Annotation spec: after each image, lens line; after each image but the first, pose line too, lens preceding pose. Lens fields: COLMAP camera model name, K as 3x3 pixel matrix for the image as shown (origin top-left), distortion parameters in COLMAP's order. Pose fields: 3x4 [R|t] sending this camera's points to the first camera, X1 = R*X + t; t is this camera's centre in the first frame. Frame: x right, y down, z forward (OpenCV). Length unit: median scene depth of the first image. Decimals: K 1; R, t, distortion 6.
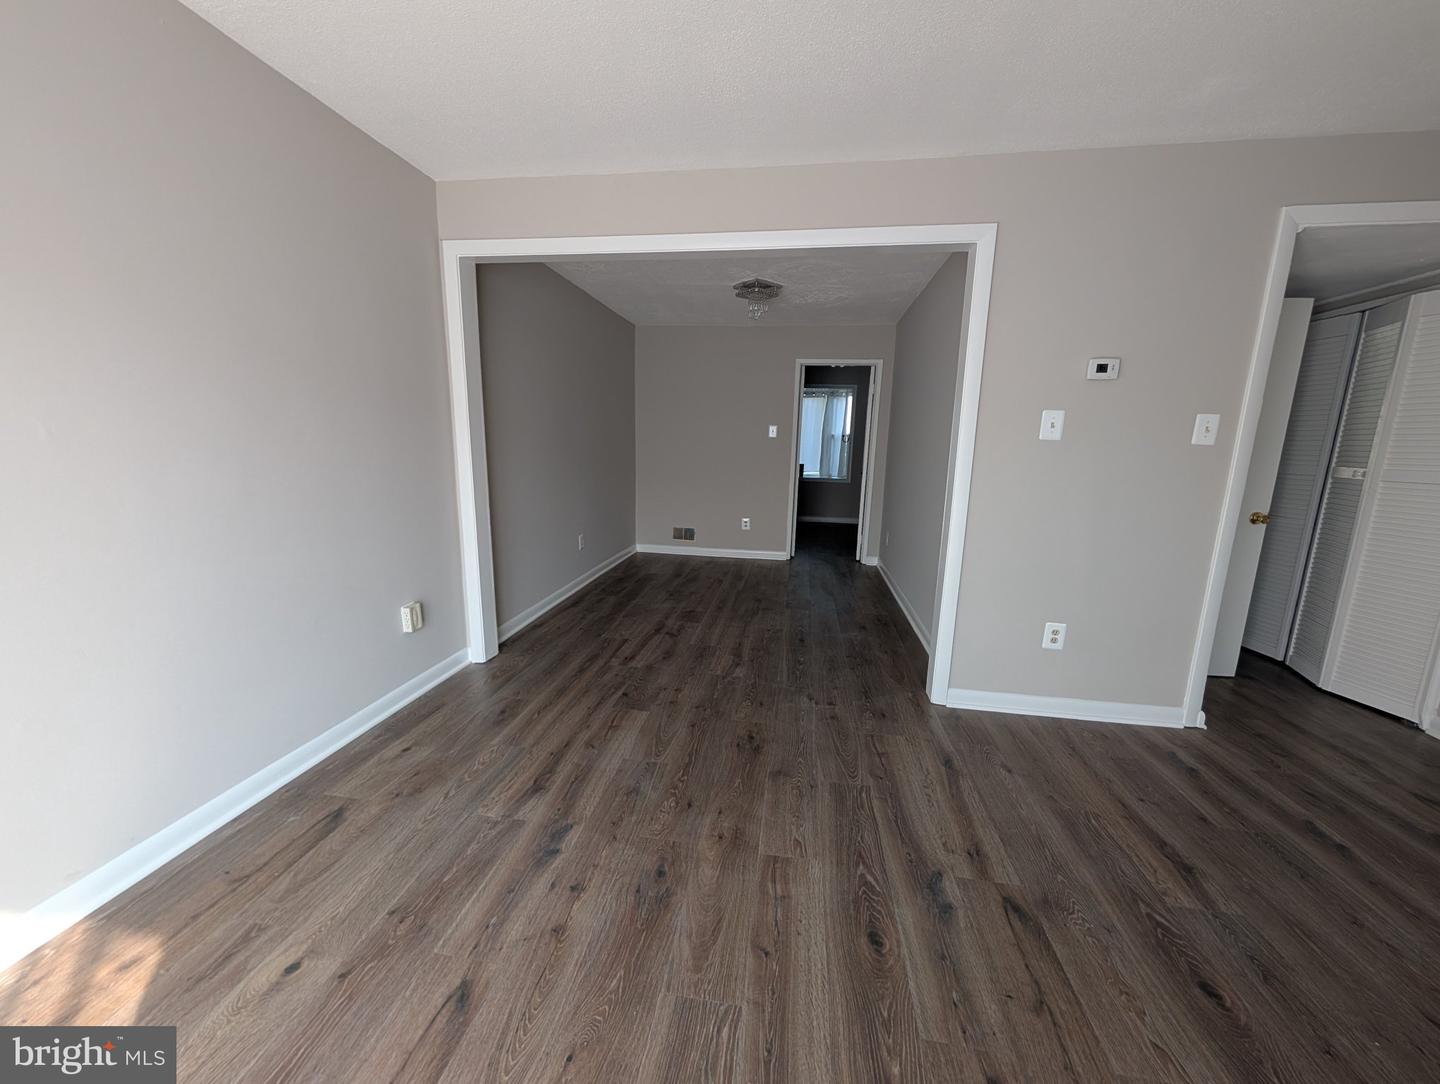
lens RADIAL K [[549.1, 0, 720.6], [0, 549.1, 541.6], [0, 0, 1]] dist [-0.002780, 0.000147]
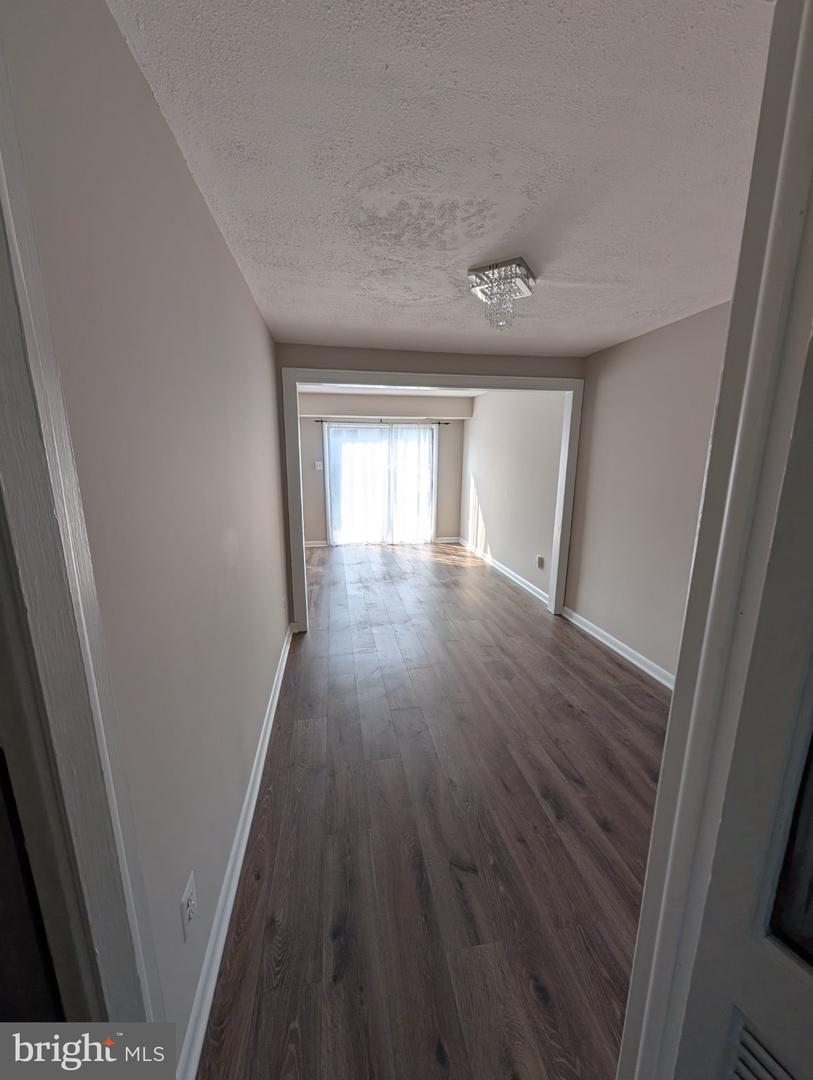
lens RADIAL K [[411.9, 0, 406.4], [0, 411.9, 542.4], [0, 0, 1]] dist [-0.002780, 0.000147]
pose [[-0.948868, 0.038976, -0.313258, 0.346125], [-0.082130, 0.927692, 0.364201, -0.354492], [0.304802, 0.371307, -0.877056, 1.549160]]
